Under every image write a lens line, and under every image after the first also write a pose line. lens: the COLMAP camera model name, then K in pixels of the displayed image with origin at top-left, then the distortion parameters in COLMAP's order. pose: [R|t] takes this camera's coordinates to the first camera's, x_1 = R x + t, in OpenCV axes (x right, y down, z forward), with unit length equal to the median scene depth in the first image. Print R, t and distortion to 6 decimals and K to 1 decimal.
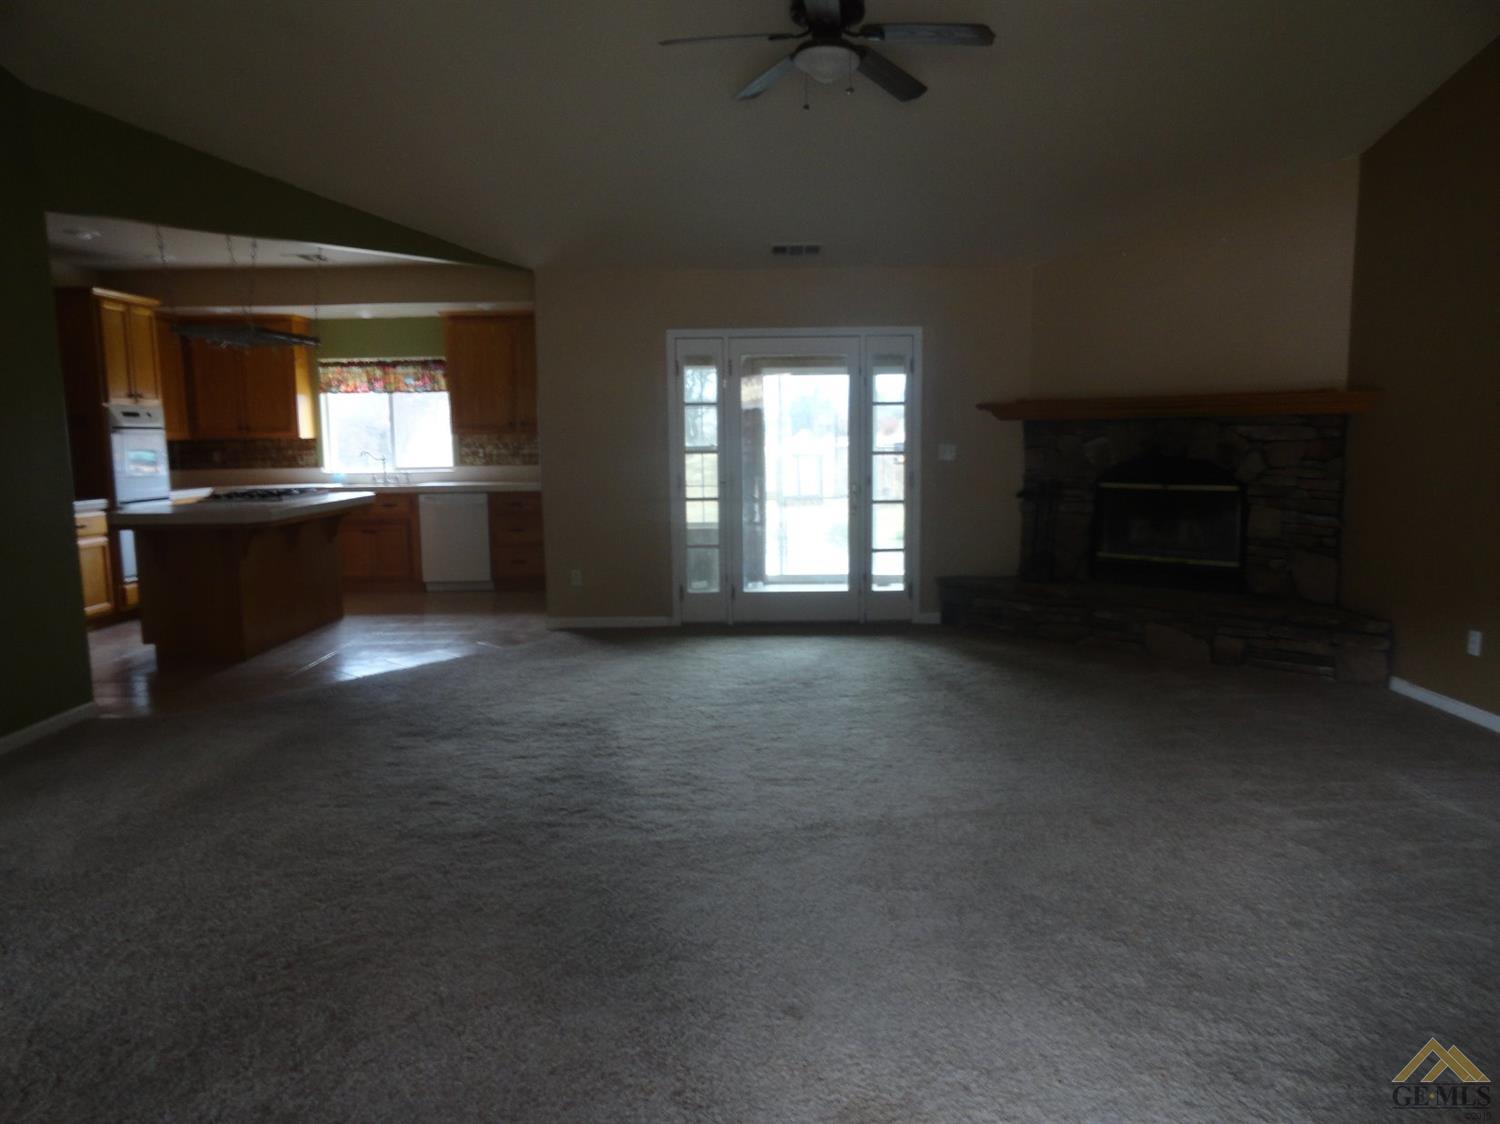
lens RADIAL K [[1040.8, 0, 750.0], [0, 1040.8, 563.5], [0, 0, 1]] dist [0.007974, 0.003989]
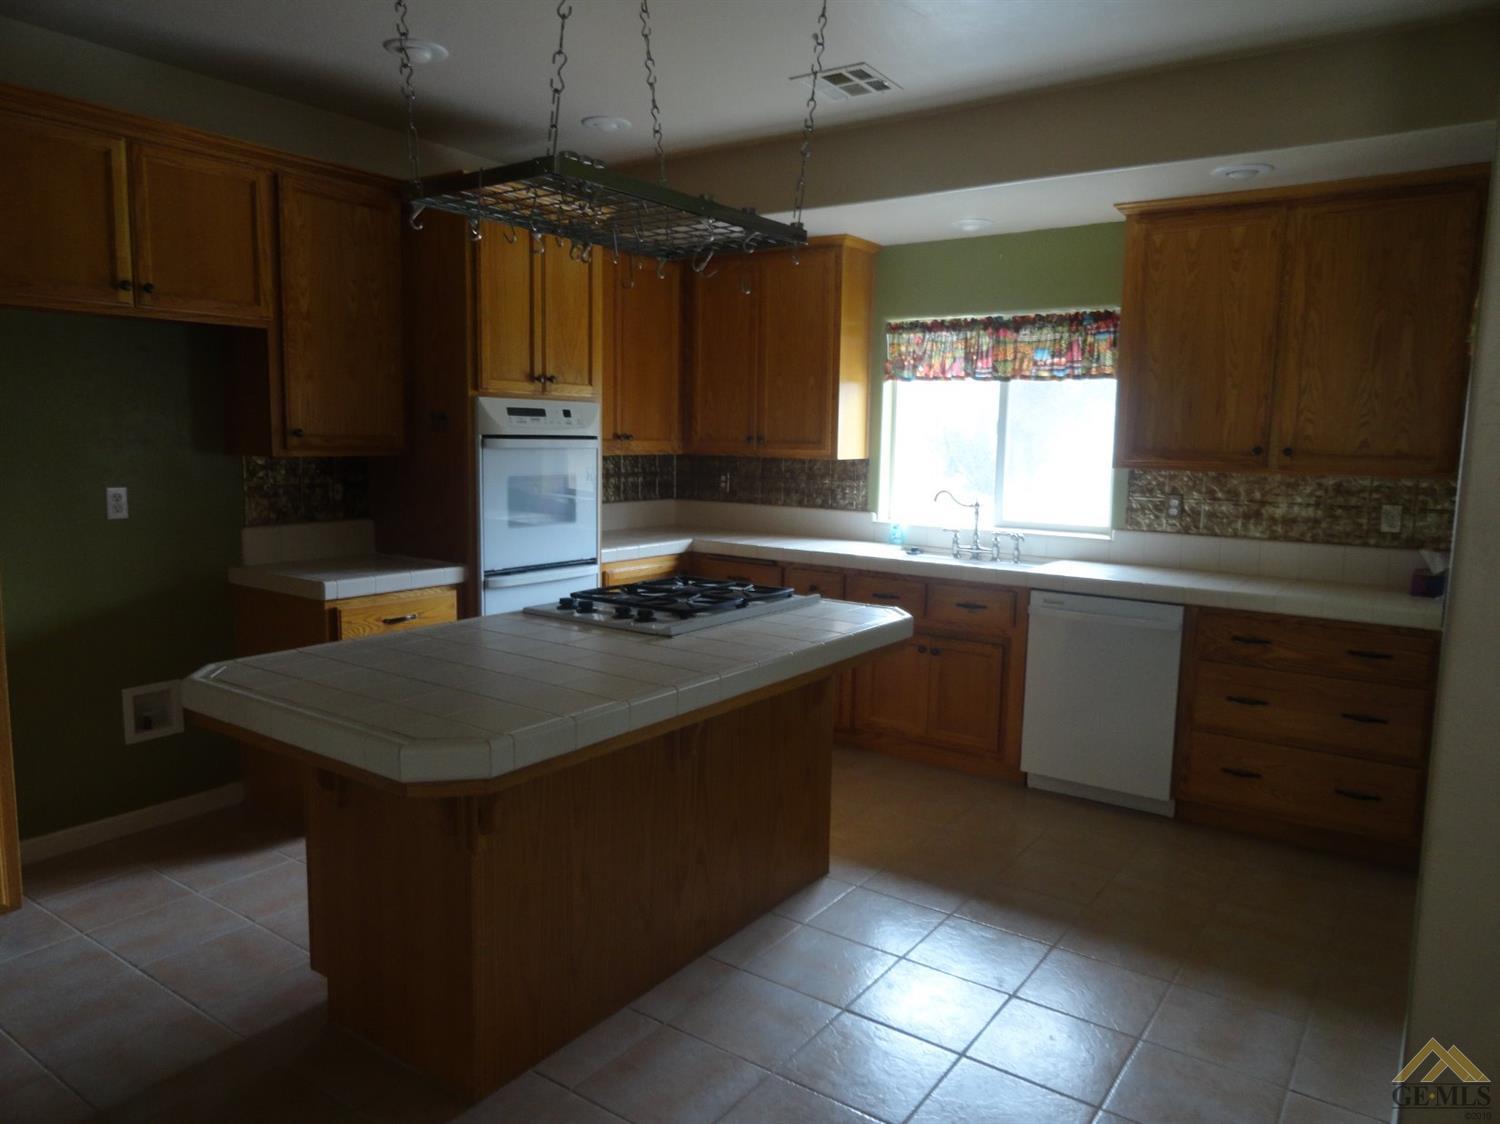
lens RADIAL K [[1040.8, 0, 749.8], [0, 1040.8, 560.5], [0, 0, 1]] dist [0.007974, 0.003989]
pose [[0.821740, 0.102153, -0.560633, -0.149253], [-0.102945, 0.994226, 0.030268, -0.077068], [0.560488, 0.032842, 0.827511, 0.503576]]
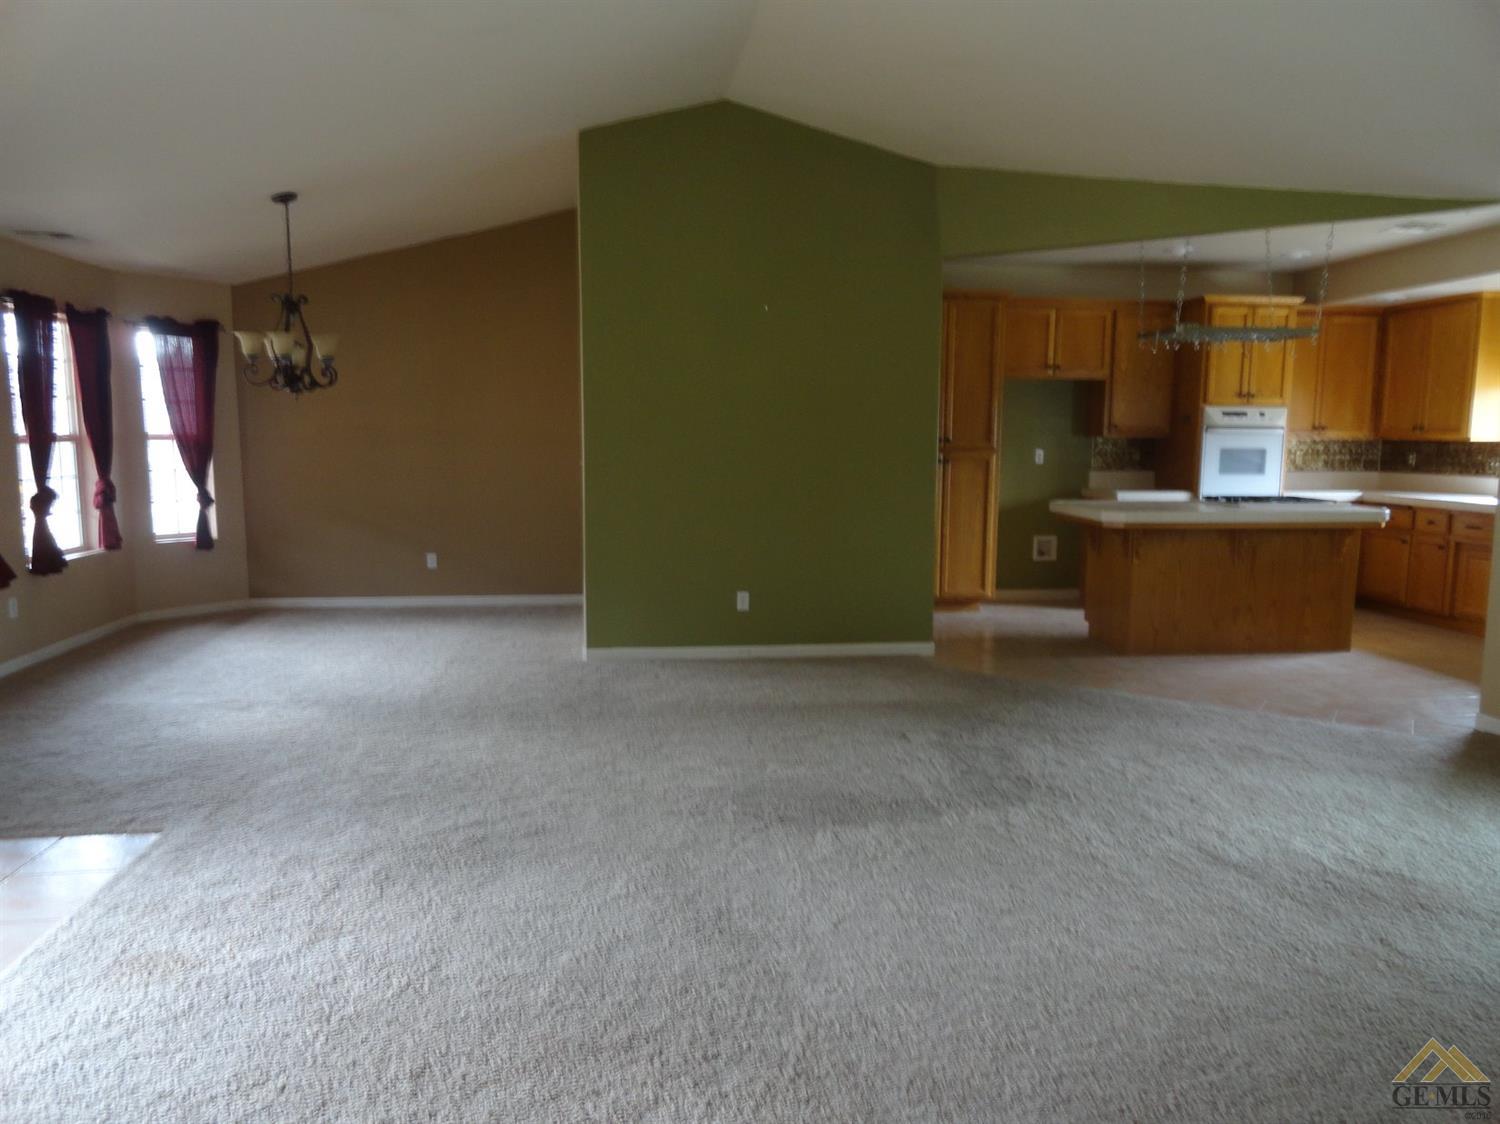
lens RADIAL K [[1040.8, 0, 755.5], [0, 1040.8, 560.1], [0, 0, 1]] dist [0.007974, 0.003989]
pose [[0.141824, 0.138093, -0.980212, 0.305581], [-0.133557, 0.983837, 0.119279, -0.049172], [0.980841, 0.113998, 0.157975, 0.315894]]
